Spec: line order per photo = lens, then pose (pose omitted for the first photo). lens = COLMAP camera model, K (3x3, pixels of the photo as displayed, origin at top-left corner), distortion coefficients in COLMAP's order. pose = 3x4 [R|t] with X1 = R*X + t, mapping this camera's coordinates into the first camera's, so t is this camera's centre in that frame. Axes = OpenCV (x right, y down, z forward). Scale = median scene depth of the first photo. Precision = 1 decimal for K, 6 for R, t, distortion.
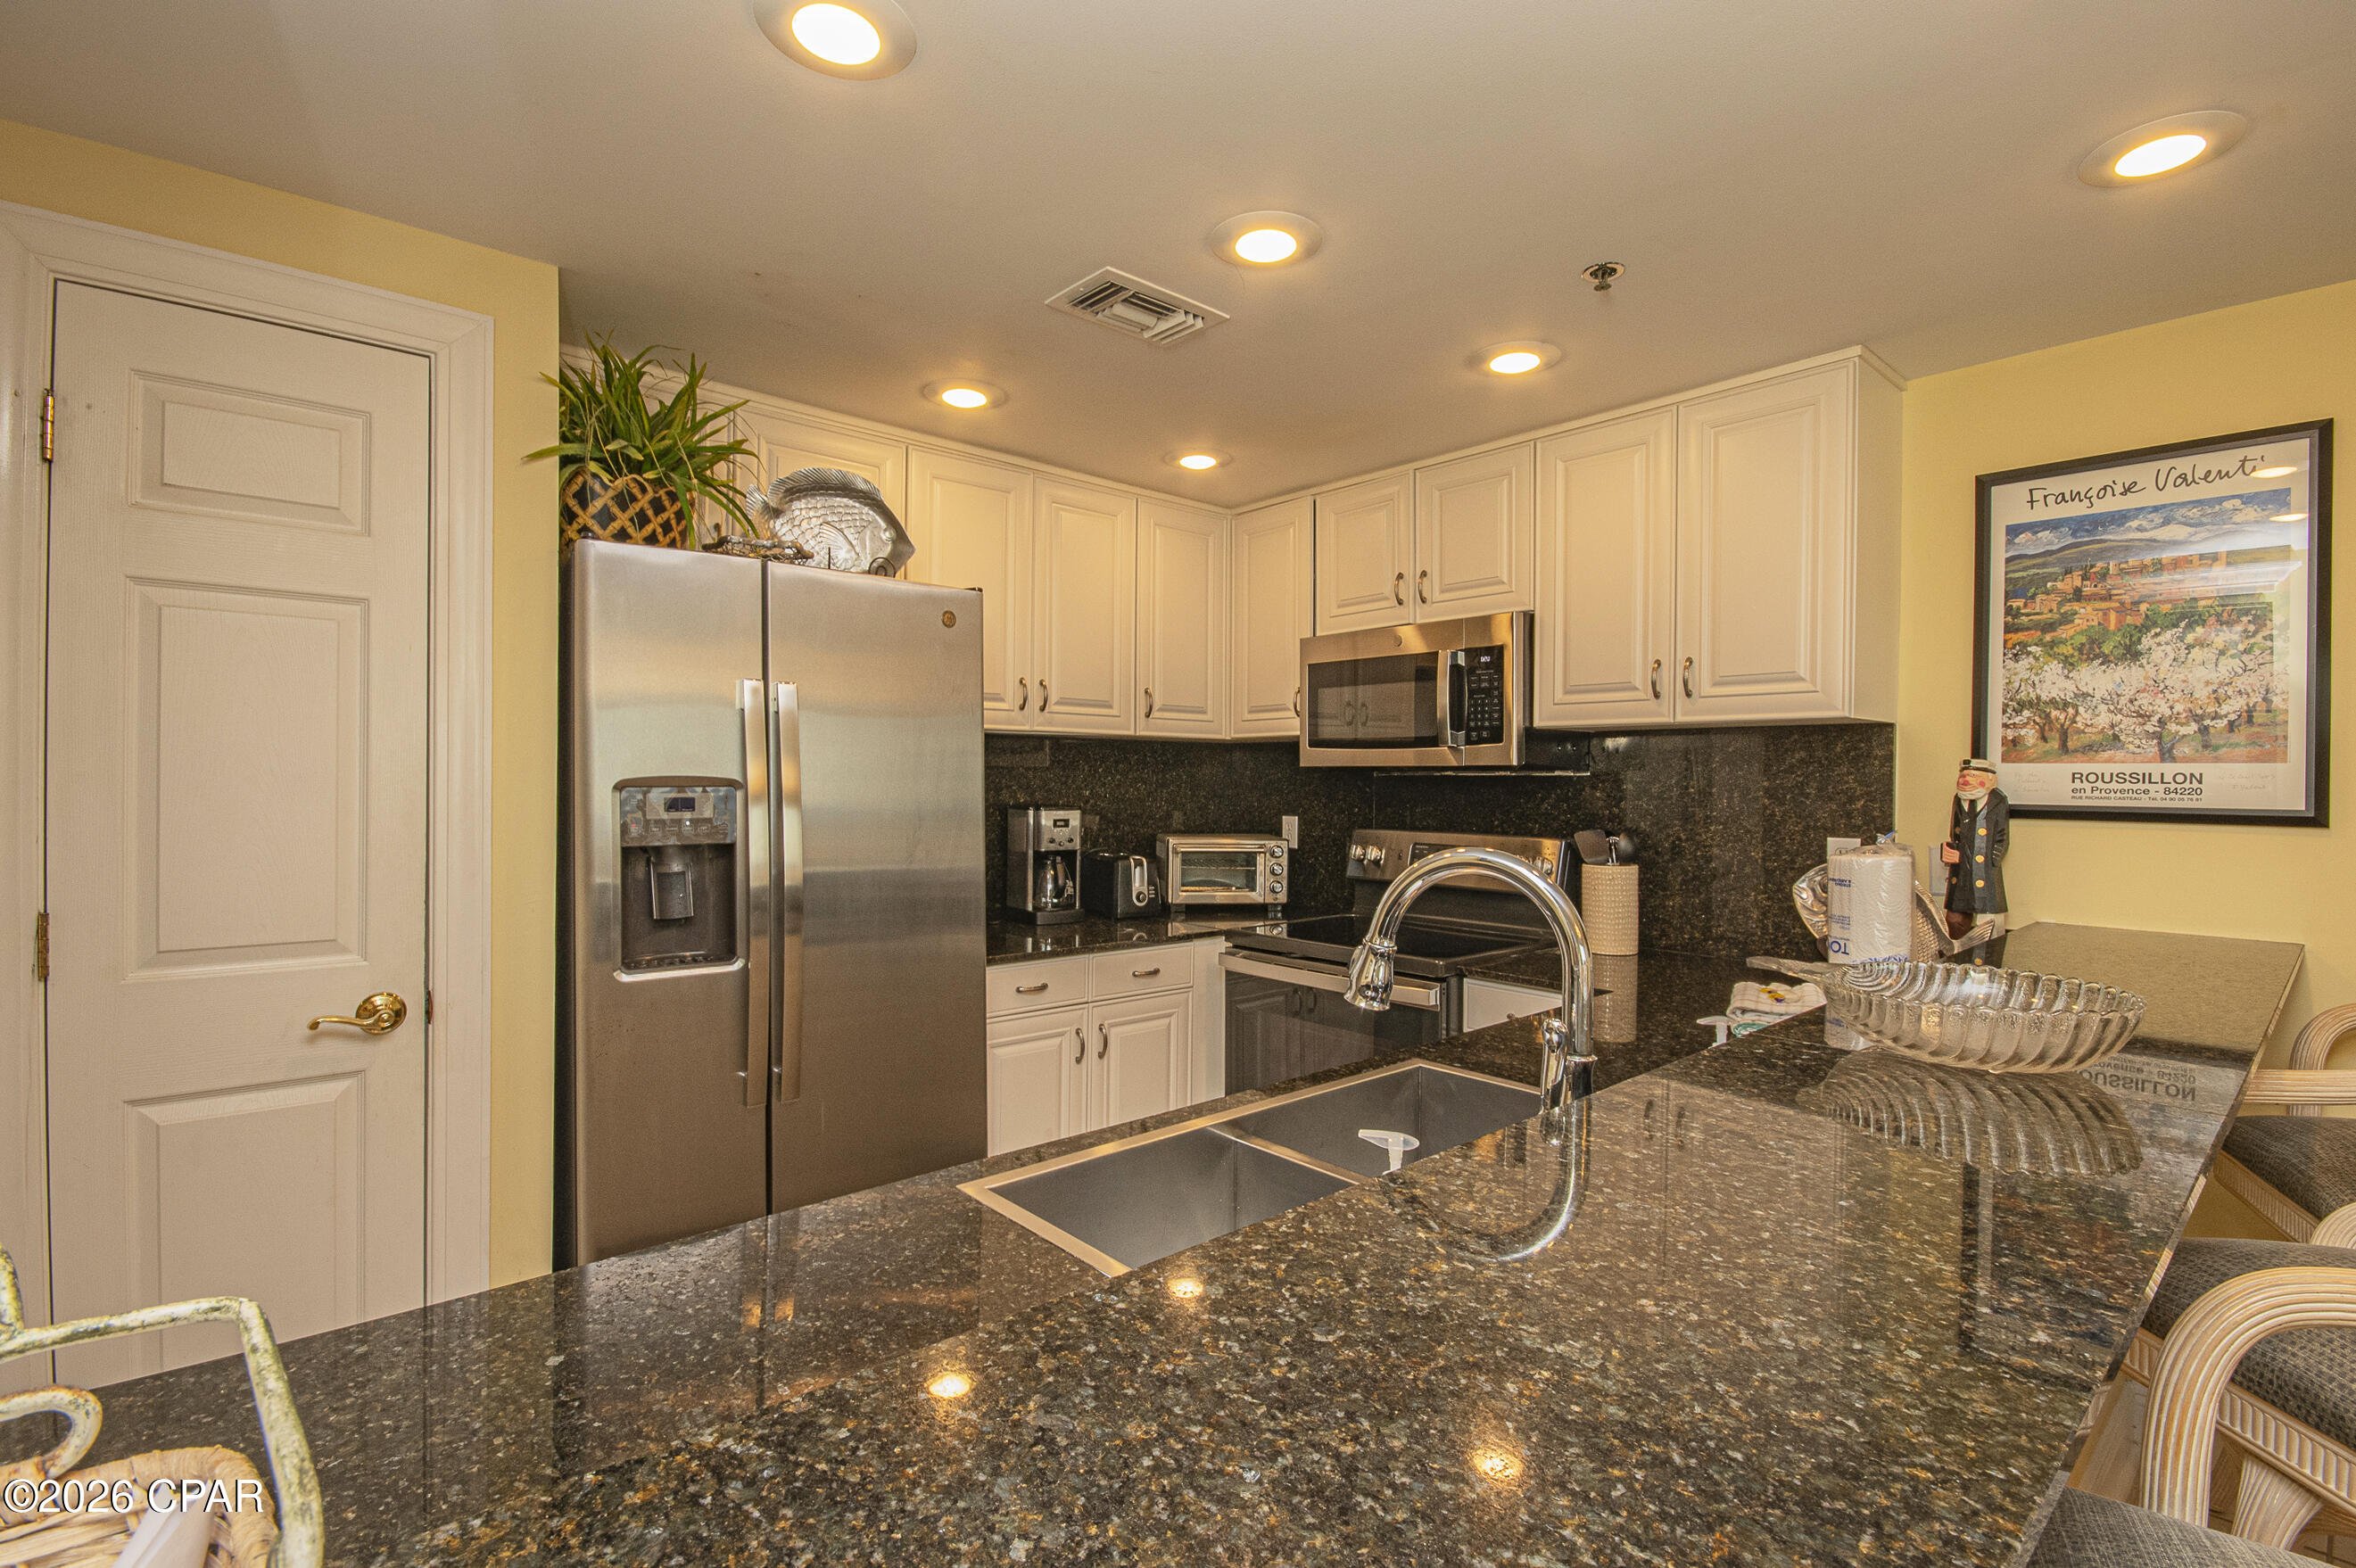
lens RADIAL K [[1075.6, 0, 1196.2], [0, 1075.6, 787.3], [0, 0, 1]] dist [-0.001869, -0.000702]
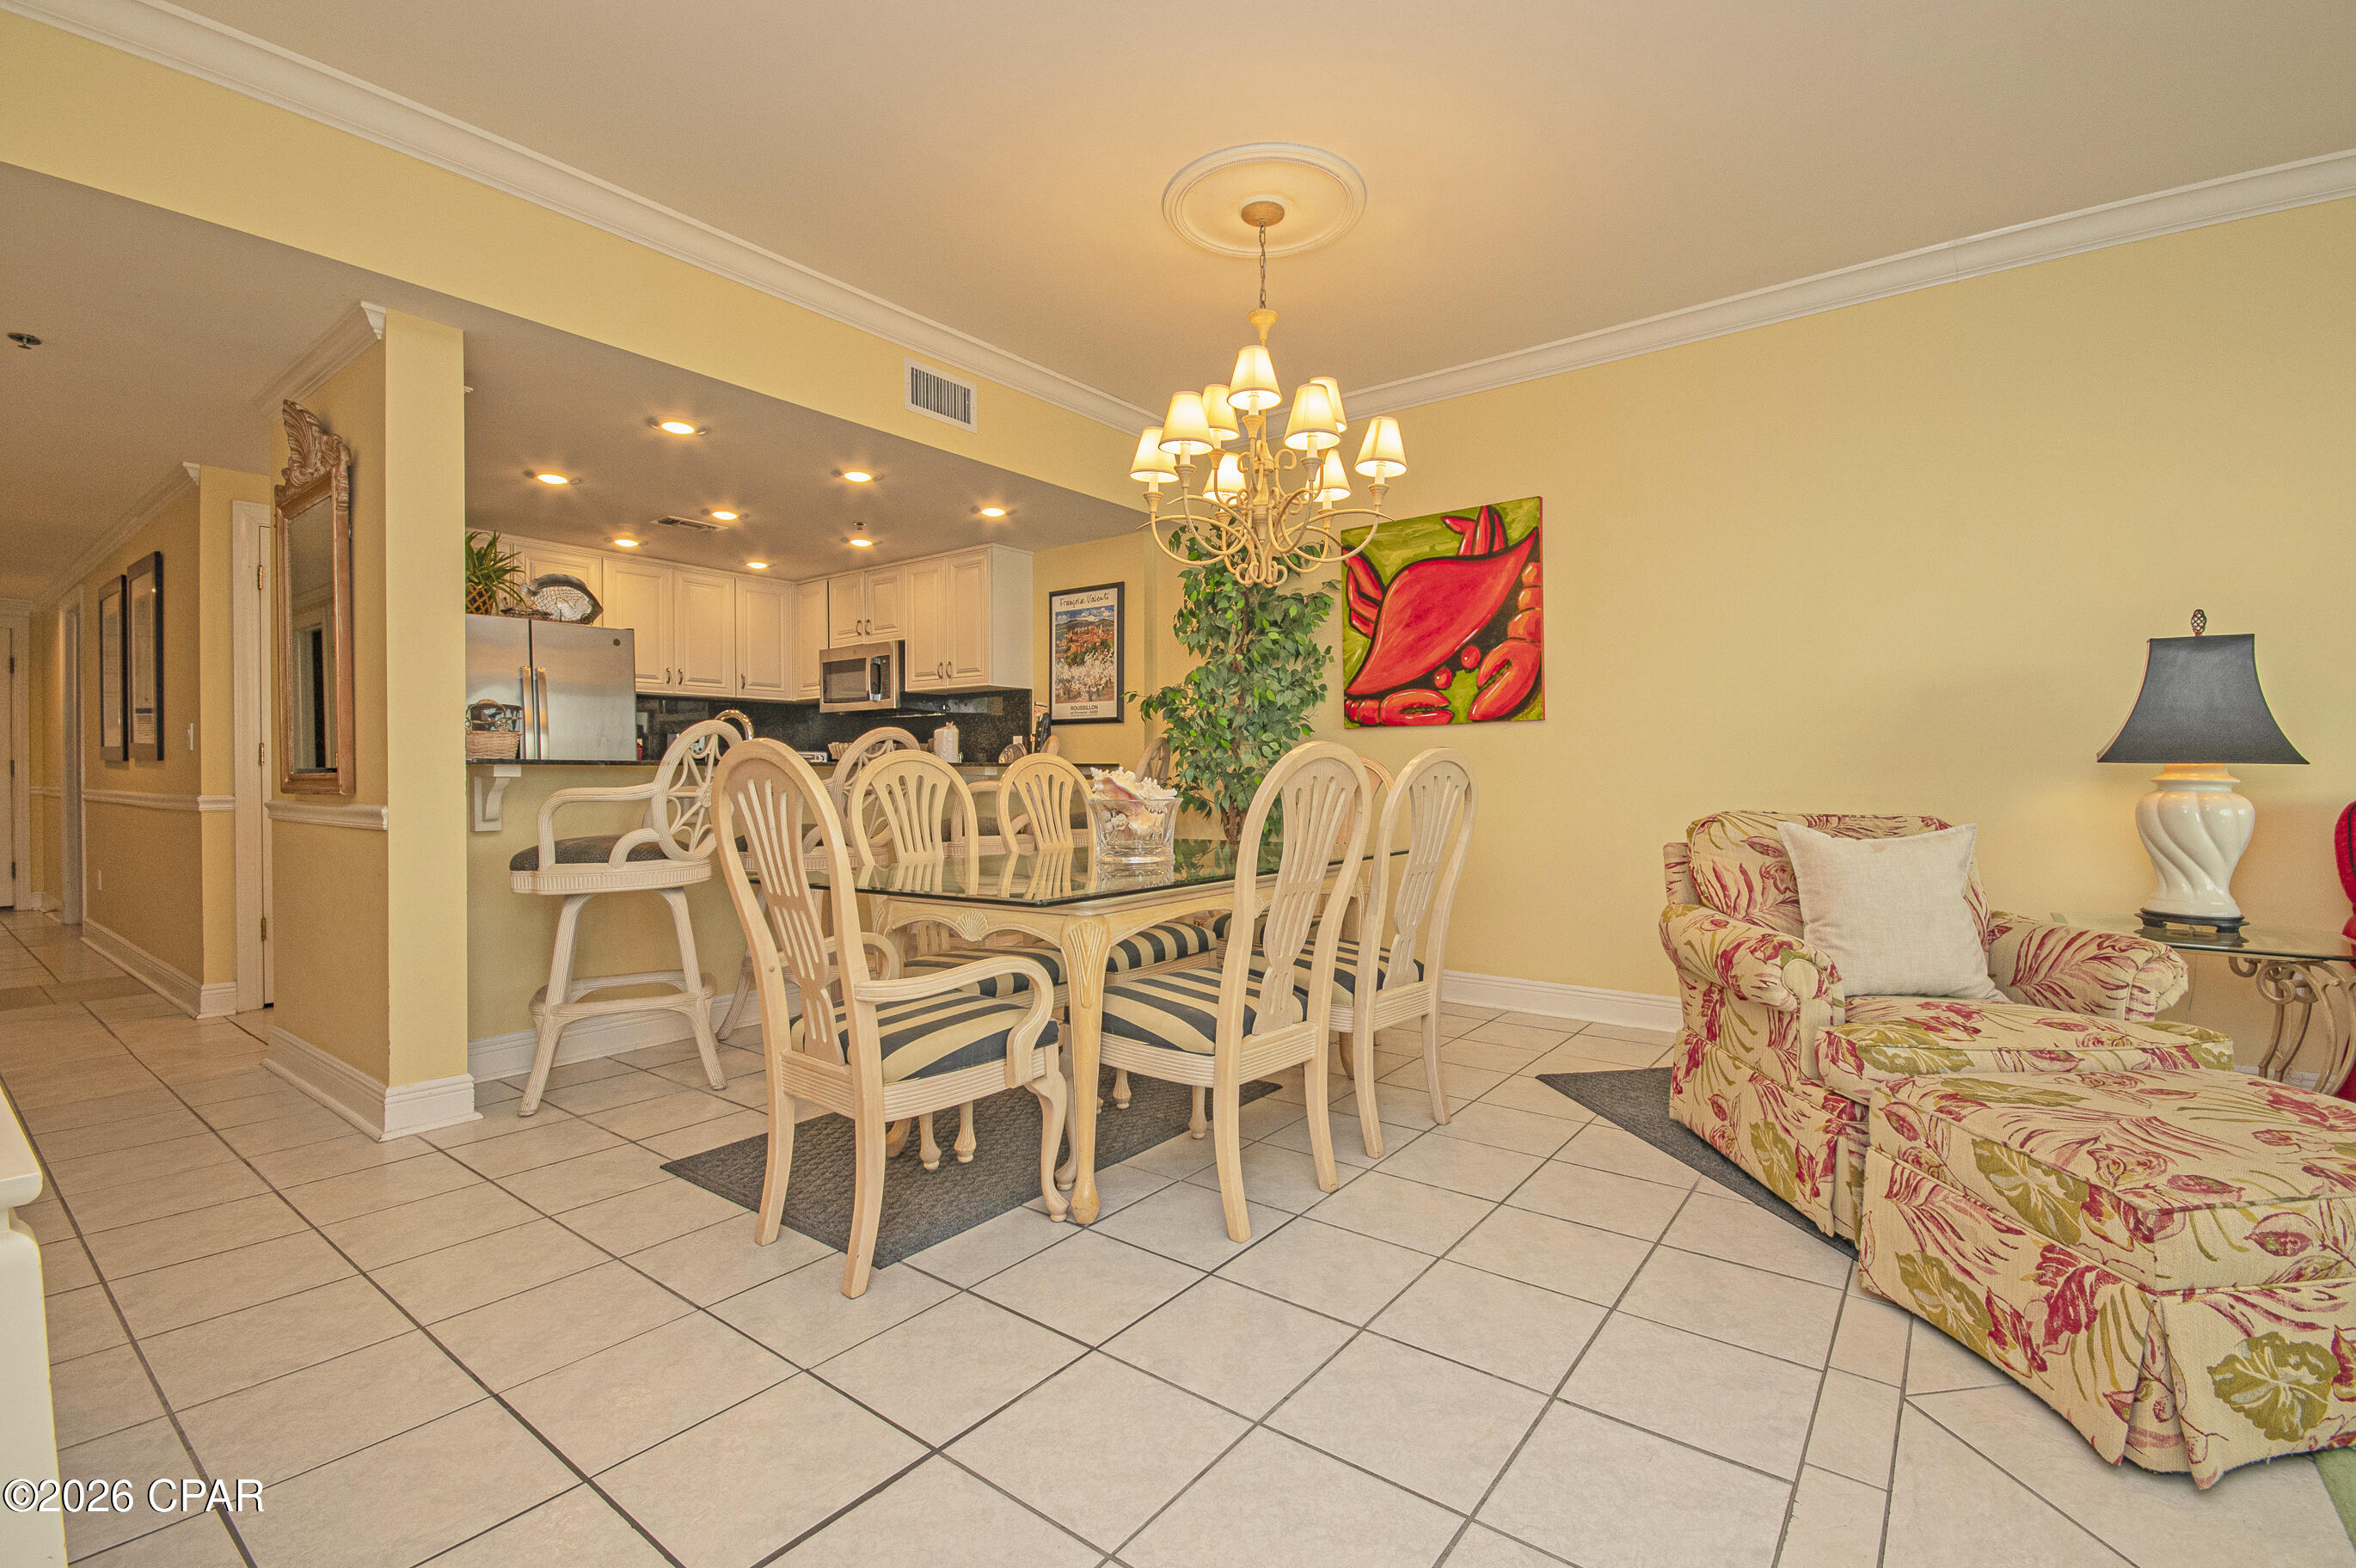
lens RADIAL K [[1044.2, 0, 1185.1], [0, 1044.2, 771.7], [0, 0, 1]] dist [0.012750, 0.000142]
pose [[0.983268, -0.009644, 0.181908, 0.586856], [0.010658, 0.999933, -0.004598, 0.154645], [-0.181851, 0.006460, 0.983305, -1.514641]]
